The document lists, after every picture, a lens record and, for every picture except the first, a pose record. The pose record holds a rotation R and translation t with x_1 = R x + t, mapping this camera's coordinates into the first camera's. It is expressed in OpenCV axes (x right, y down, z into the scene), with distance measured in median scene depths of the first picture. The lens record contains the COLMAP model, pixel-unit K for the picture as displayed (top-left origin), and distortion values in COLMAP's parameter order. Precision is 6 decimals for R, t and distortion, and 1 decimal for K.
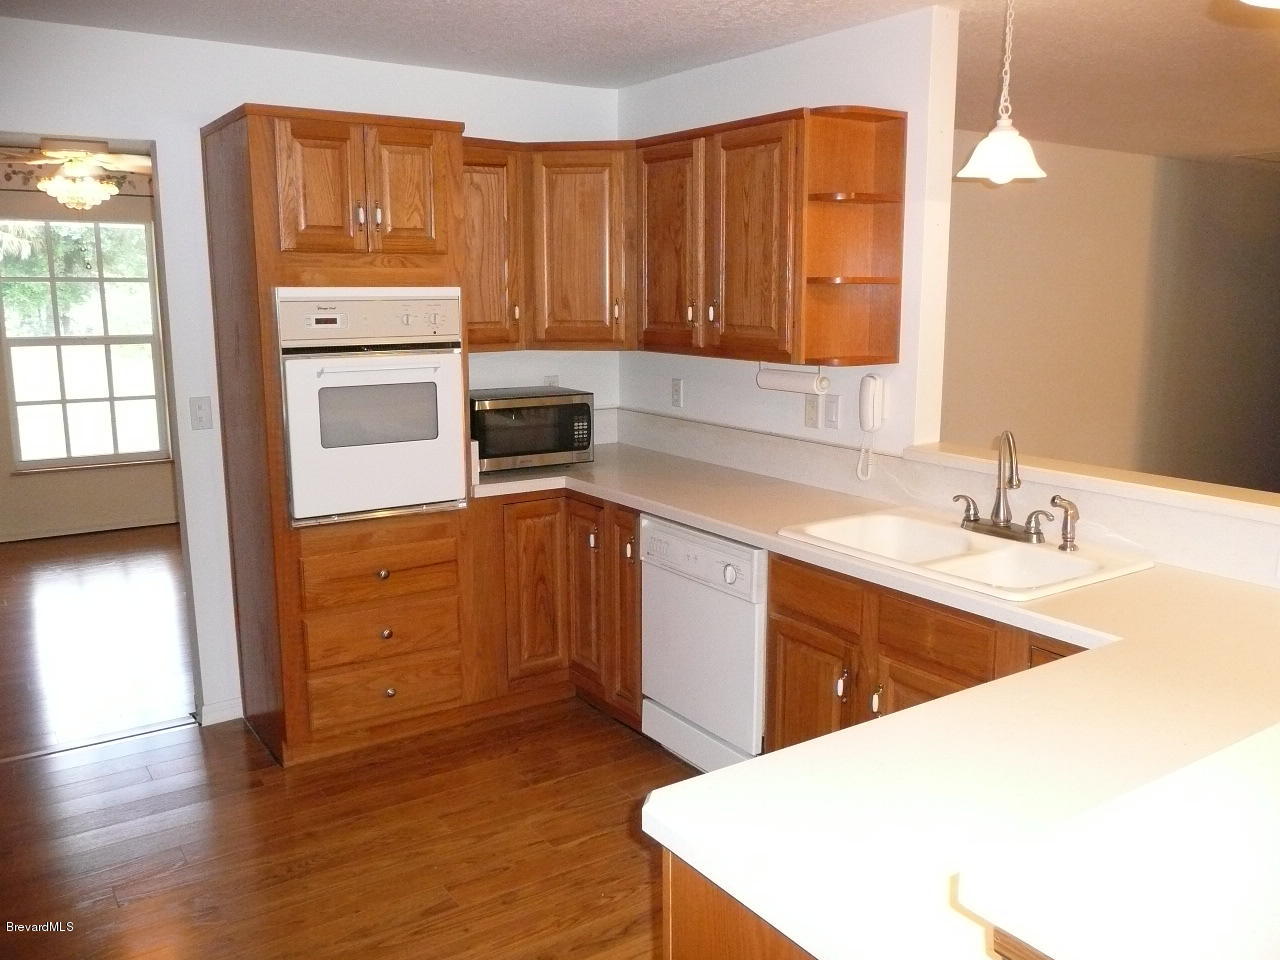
lens RADIAL K [[1072.3, 0, 654.3], [0, 1072.3, 479.5], [0, 0, 1]] dist [-0.041379, 0.042707]
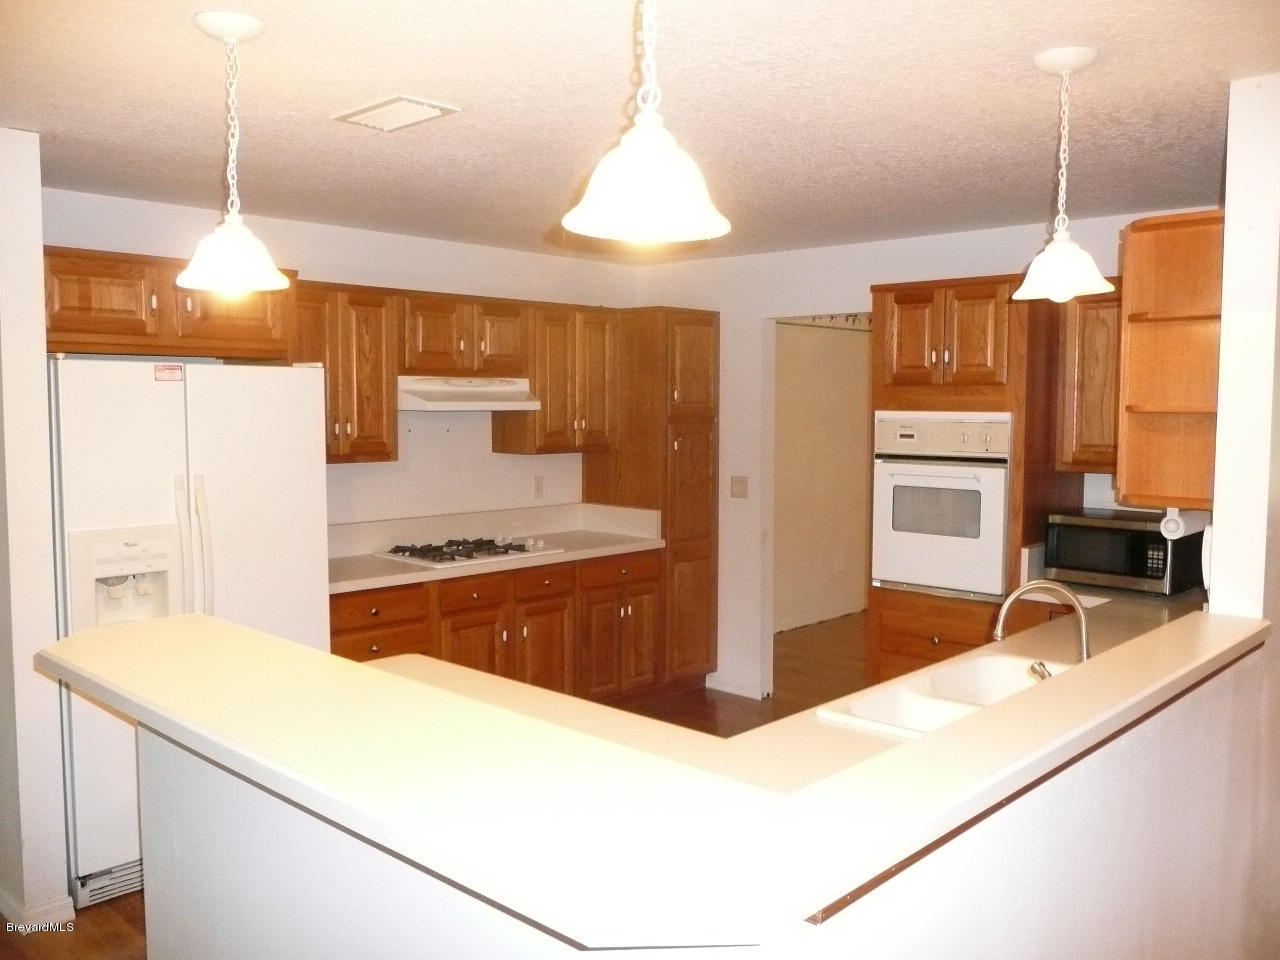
lens RADIAL K [[1072.3, 0, 640.7], [0, 1072.3, 480.1], [0, 0, 1]] dist [-0.041379, 0.042707]
pose [[0.204996, 0.071460, -0.976151, 0.913294], [-0.178220, 0.983384, 0.034563, -0.079314], [0.962400, 0.166884, 0.214325, 0.394333]]
